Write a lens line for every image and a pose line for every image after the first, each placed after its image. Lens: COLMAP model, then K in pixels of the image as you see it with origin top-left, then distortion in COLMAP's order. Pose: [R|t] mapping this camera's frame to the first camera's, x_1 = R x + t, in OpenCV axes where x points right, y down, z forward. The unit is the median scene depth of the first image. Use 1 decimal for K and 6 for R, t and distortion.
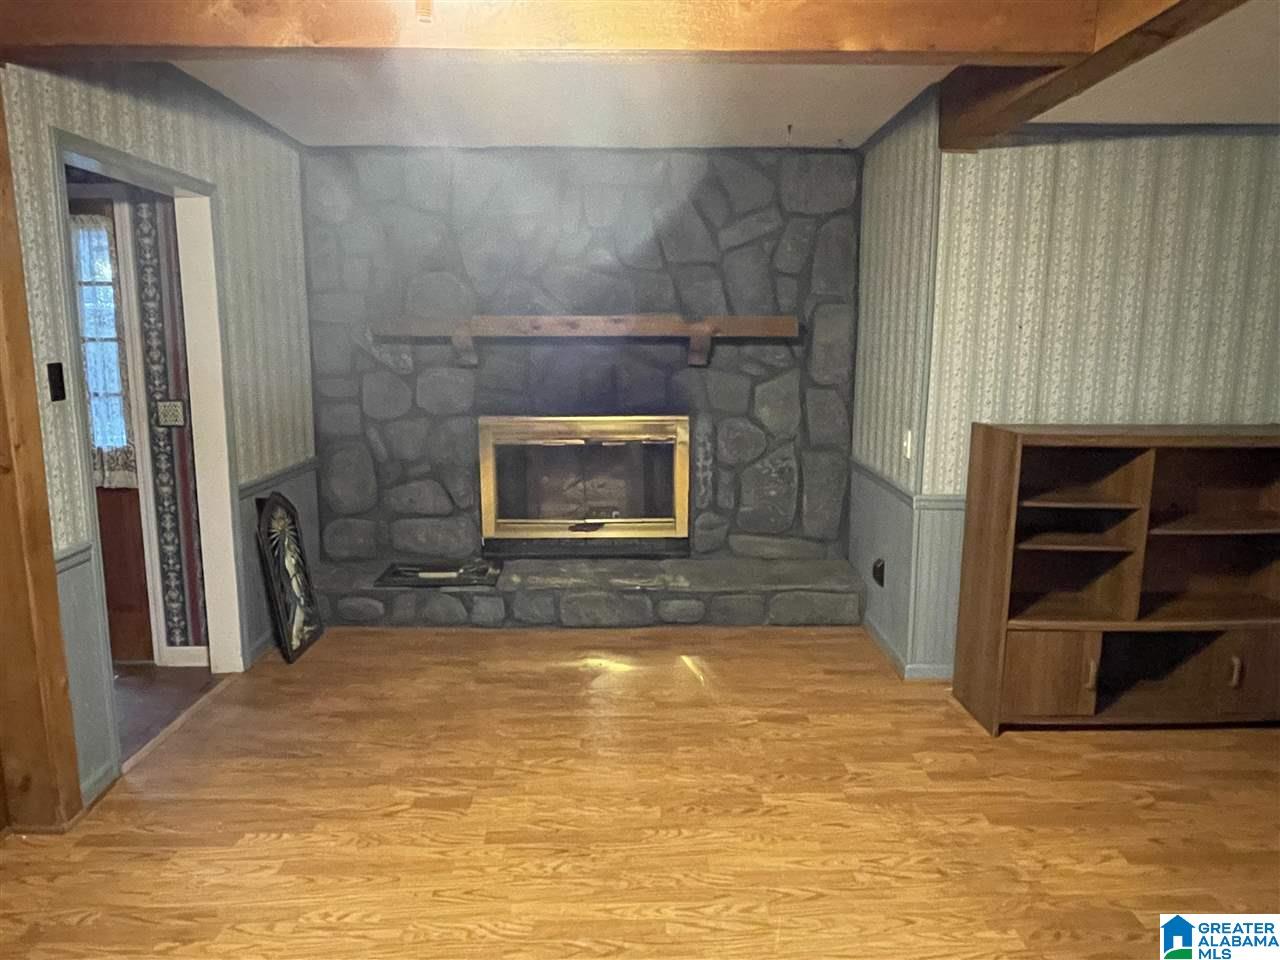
lens RADIAL K [[849.0, 0, 640.0], [0, 849.0, 480.0], [0, 0, 1]] dist [0.000895, 0.000828]
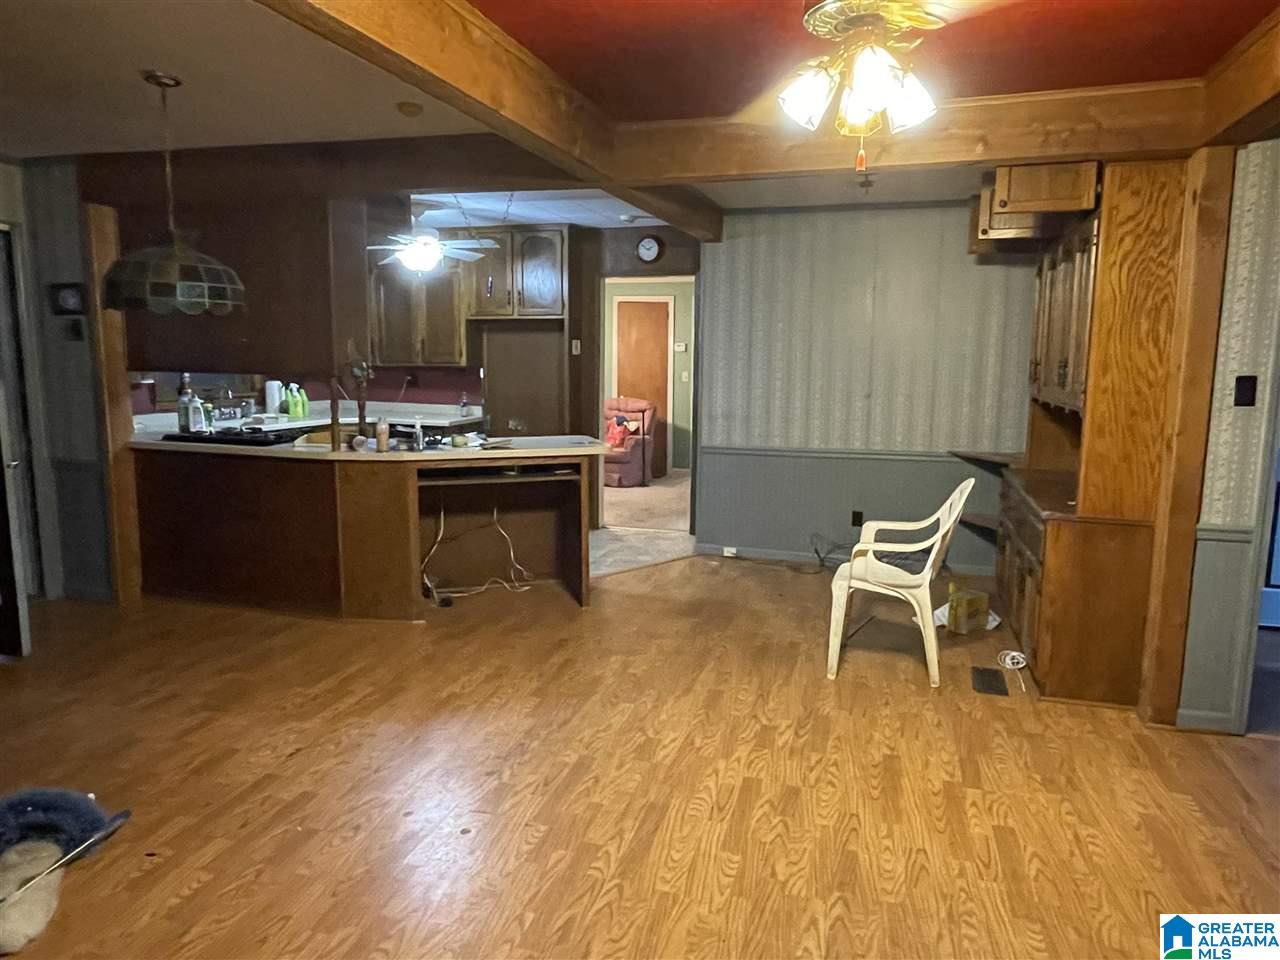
lens RADIAL K [[849.0, 0, 640.0], [0, 849.0, 480.0], [0, 0, 1]] dist [0.000895, 0.000828]
pose [[-0.295180, 0.137593, -0.945482, 0.762206], [-0.162203, 0.967995, 0.191509, -0.084976], [0.941572, 0.209890, -0.263415, 0.529423]]
